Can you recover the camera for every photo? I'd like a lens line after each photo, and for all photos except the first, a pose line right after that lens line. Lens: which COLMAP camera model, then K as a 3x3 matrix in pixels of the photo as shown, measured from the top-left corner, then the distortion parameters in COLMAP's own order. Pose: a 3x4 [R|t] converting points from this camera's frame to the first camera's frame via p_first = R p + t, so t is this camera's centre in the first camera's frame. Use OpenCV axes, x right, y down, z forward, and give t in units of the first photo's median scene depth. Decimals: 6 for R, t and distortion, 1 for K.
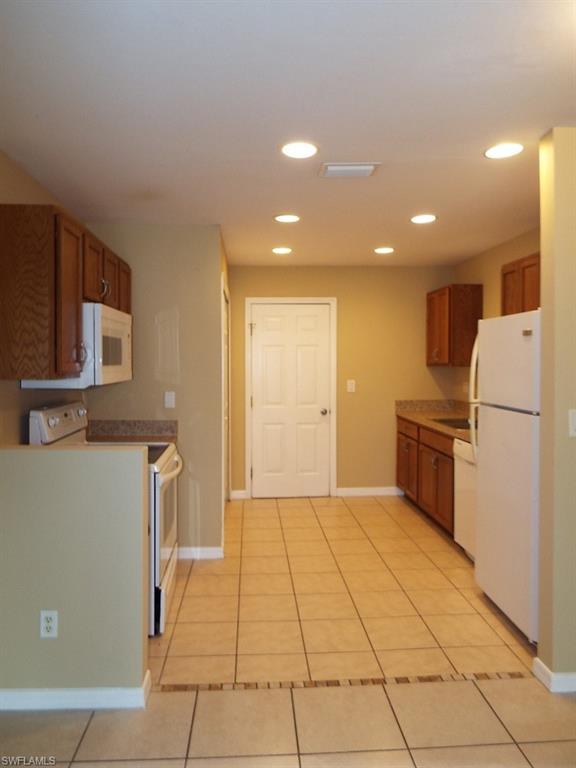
lens RADIAL K [[549.8, 0, 267.1], [0, 549.8, 374.9], [0, 0, 1]] dist [-0.015975, -0.015779]
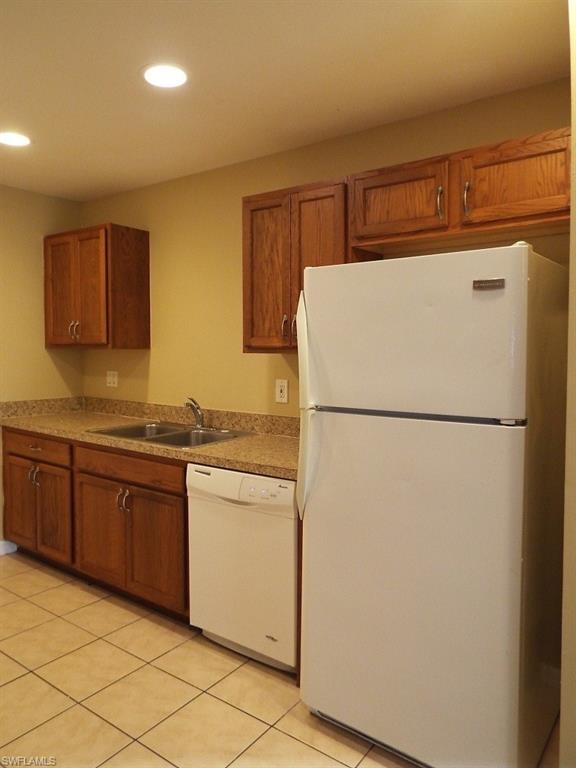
lens RADIAL K [[549.8, 0, 291.6], [0, 549.8, 373.8], [0, 0, 1]] dist [-0.015975, -0.015779]
pose [[0.607450, -0.030097, 0.793788, -0.077844], [0.009733, 0.999489, 0.030449, -0.002746], [-0.794299, -0.010770, 0.607432, 0.552054]]
